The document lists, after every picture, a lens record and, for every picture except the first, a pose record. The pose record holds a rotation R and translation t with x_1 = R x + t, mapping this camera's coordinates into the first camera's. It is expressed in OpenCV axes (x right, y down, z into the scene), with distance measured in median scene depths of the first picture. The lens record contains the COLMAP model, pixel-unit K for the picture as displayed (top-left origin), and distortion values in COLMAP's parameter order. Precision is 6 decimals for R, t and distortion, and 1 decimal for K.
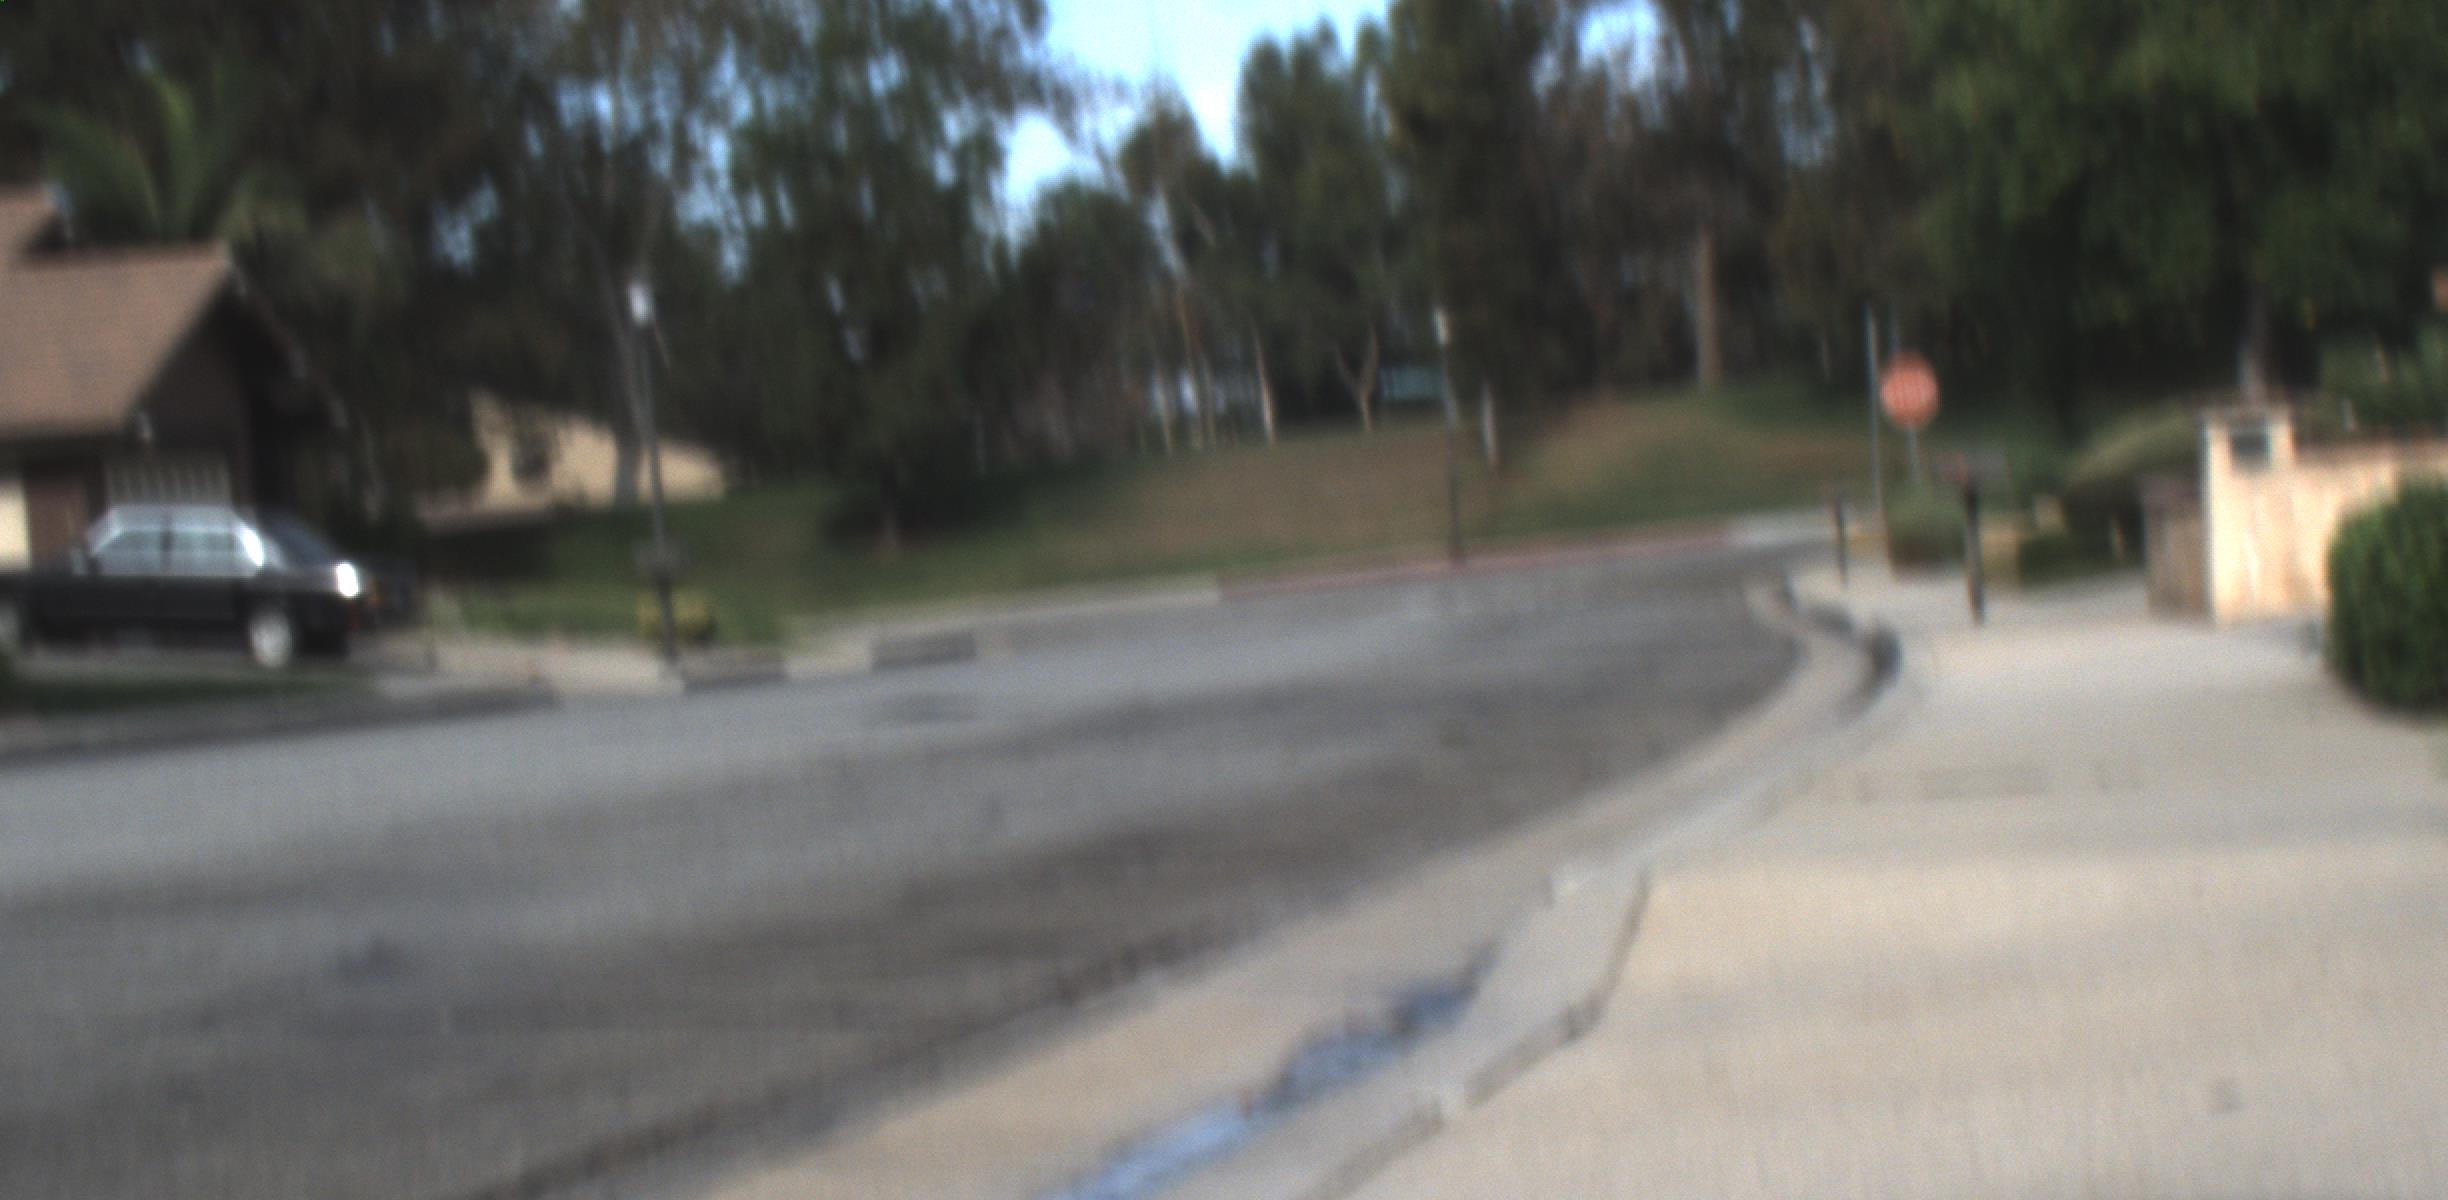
lens RADIAL K [[4740.9, 0, 1262.1], [0, 4740.9, 868.0], [0, 0, 1]] dist [-0.114485, 0.225362]
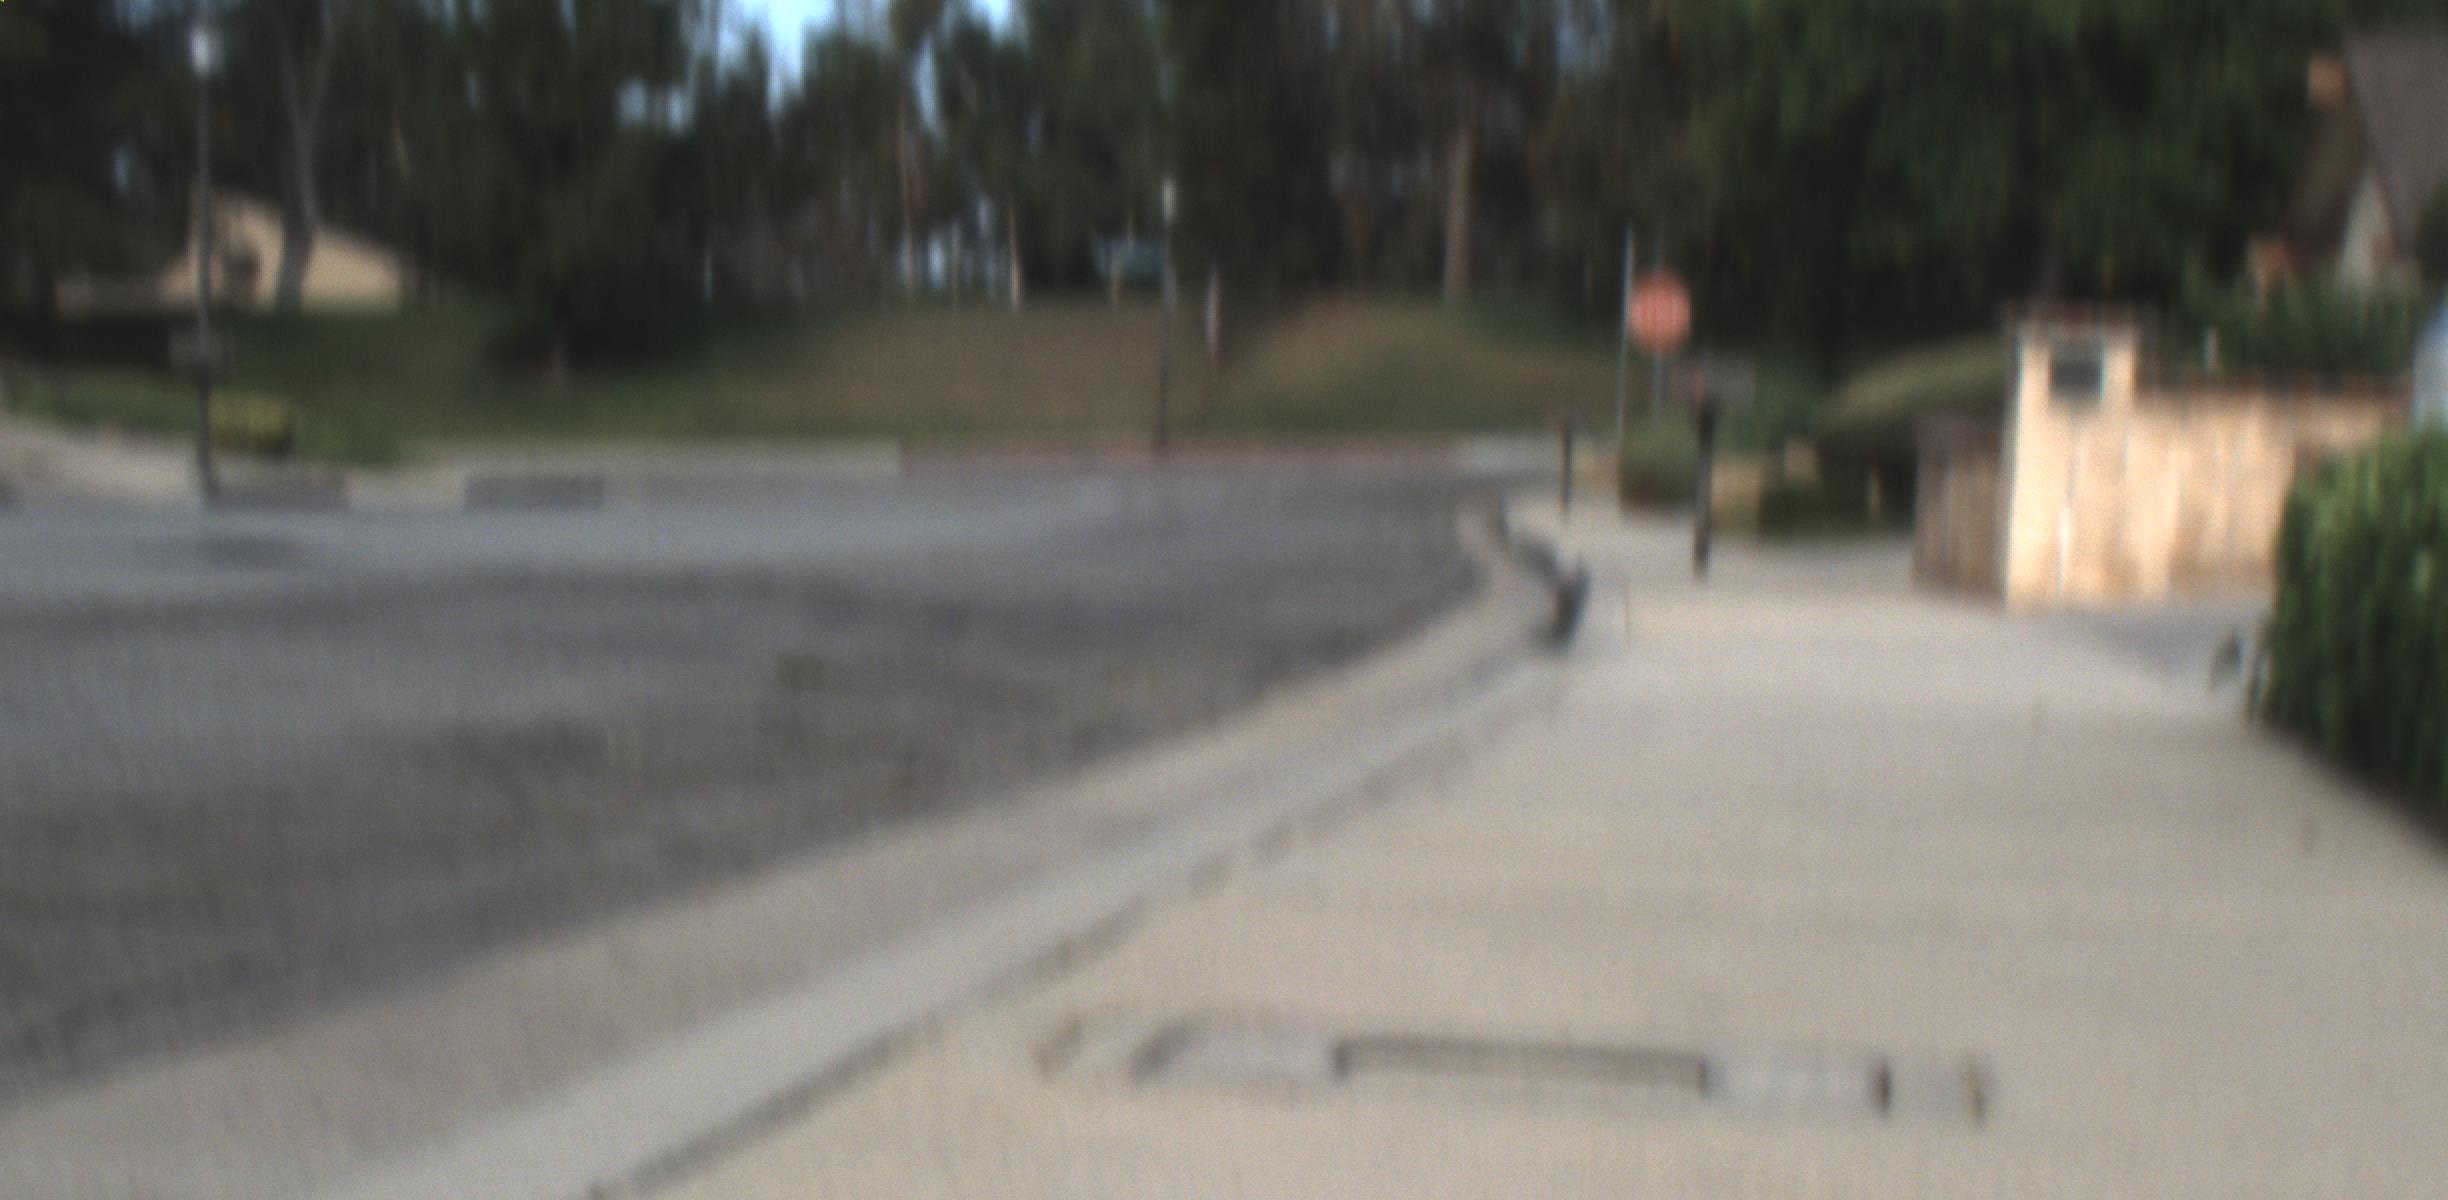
lens RADIAL K [[4740.9, 0, 1262.1], [0, 4740.9, 868.0], [0, 0, 1]] dist [-0.114485, 0.225362]
pose [[0.993416, 0.097081, 0.060834, 0.017547], [-0.098407, 0.994962, 0.019174, -0.005591], [-0.058666, -0.025035, 0.997964, 0.104269]]
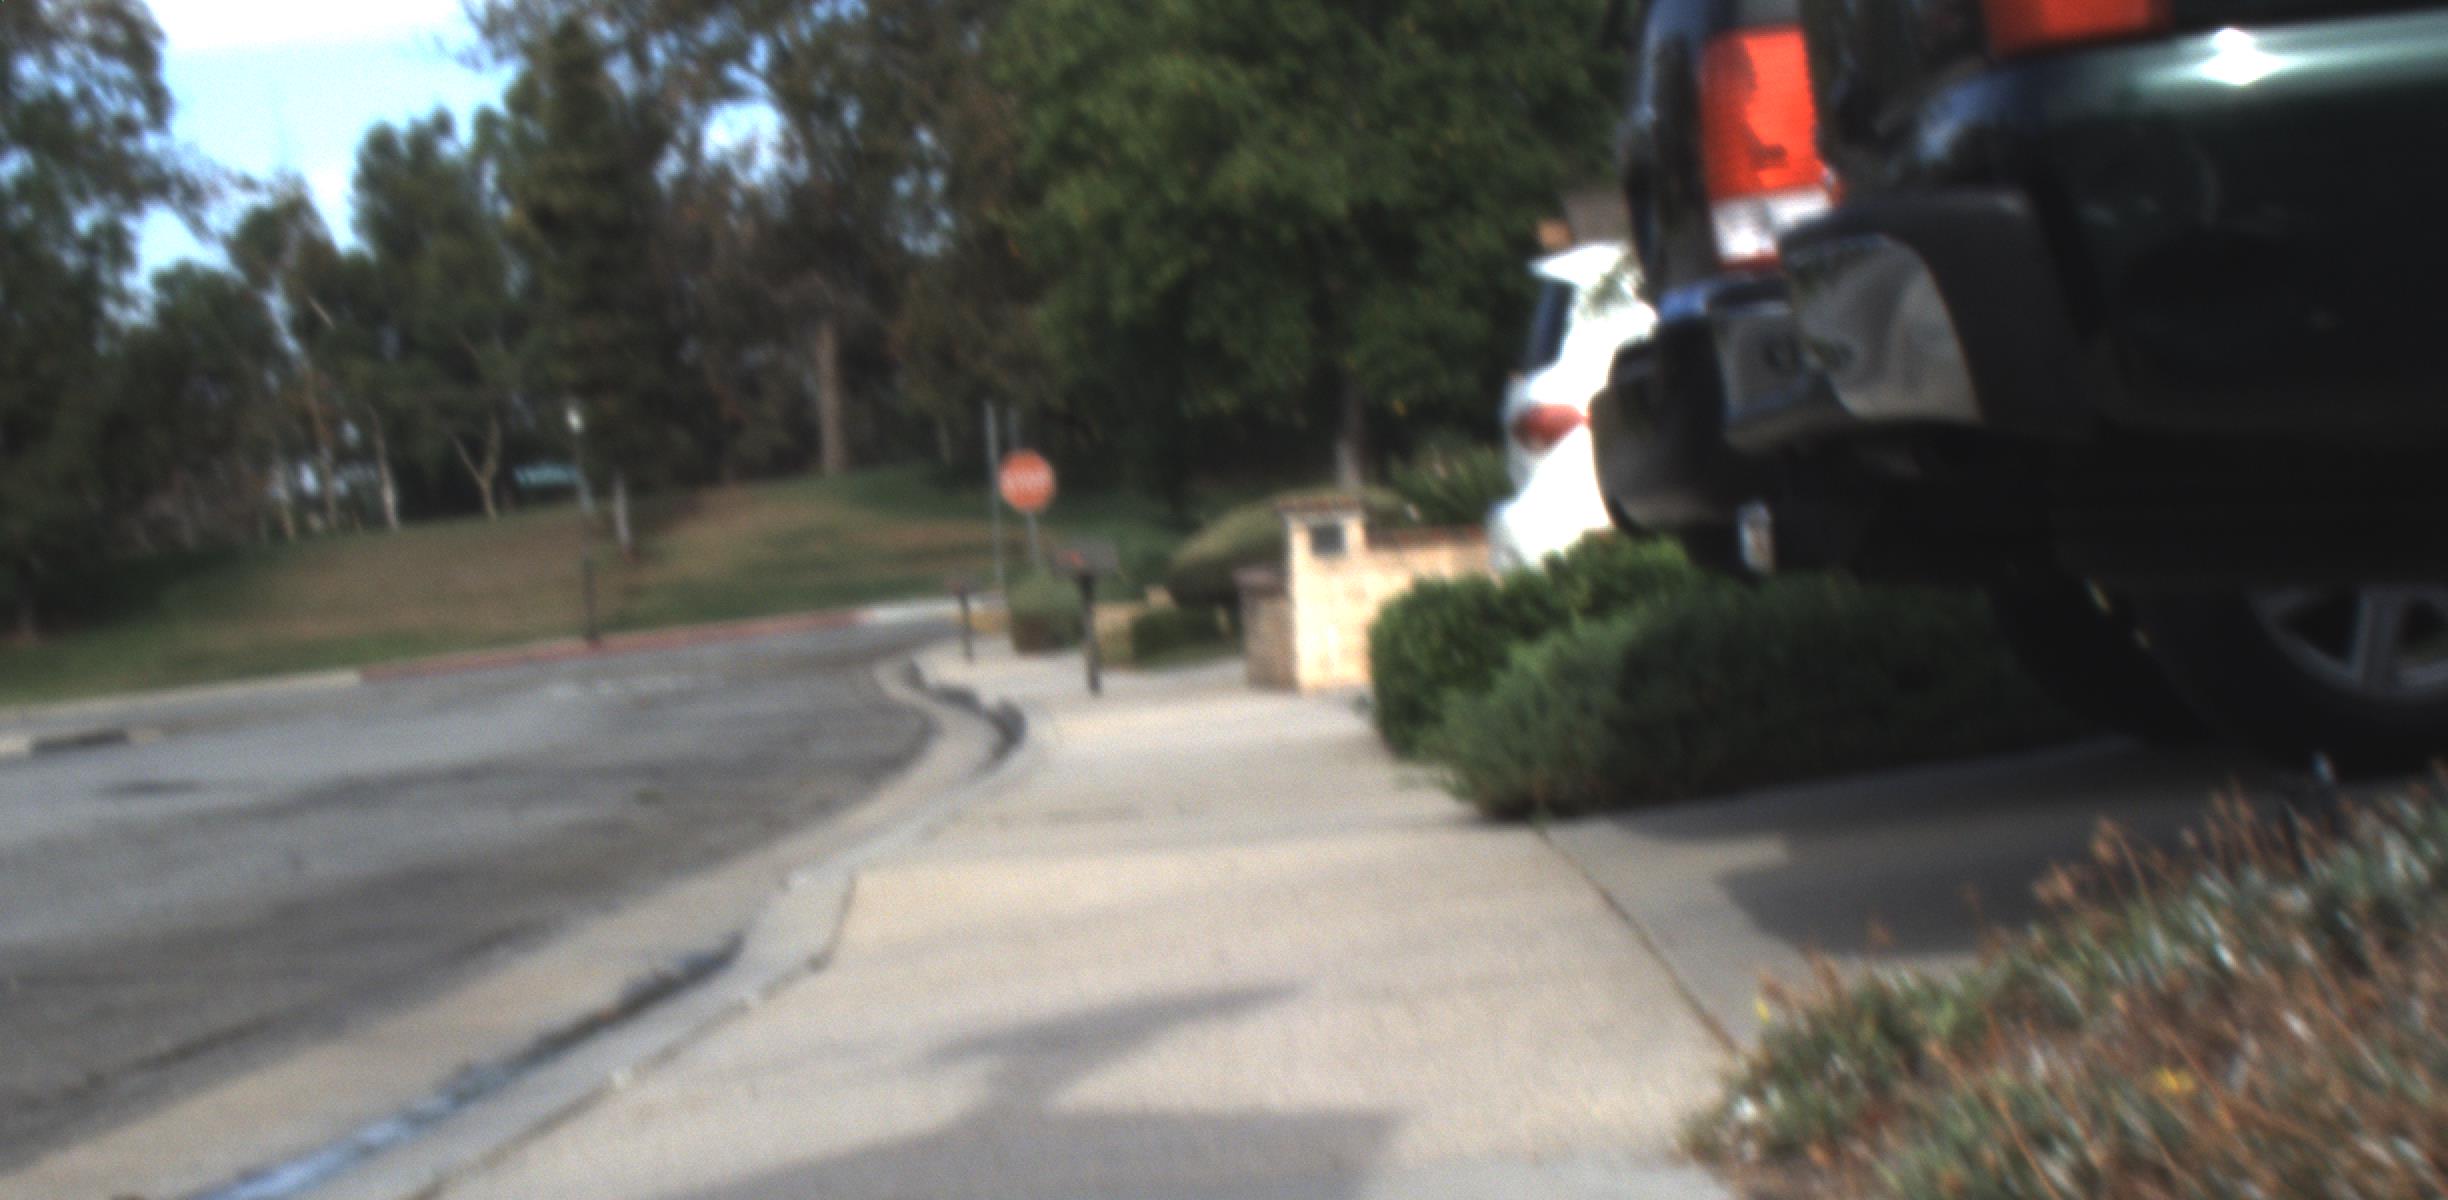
lens RADIAL K [[4740.9, 0, 1262.1], [0, 4740.9, 868.0], [0, 0, 1]] dist [-0.114485, 0.225362]
pose [[0.982957, -0.017807, 0.182969, -0.006693], [0.020971, 0.999662, -0.015369, 0.002874], [-0.182634, 0.018945, 0.982998, -0.047773]]
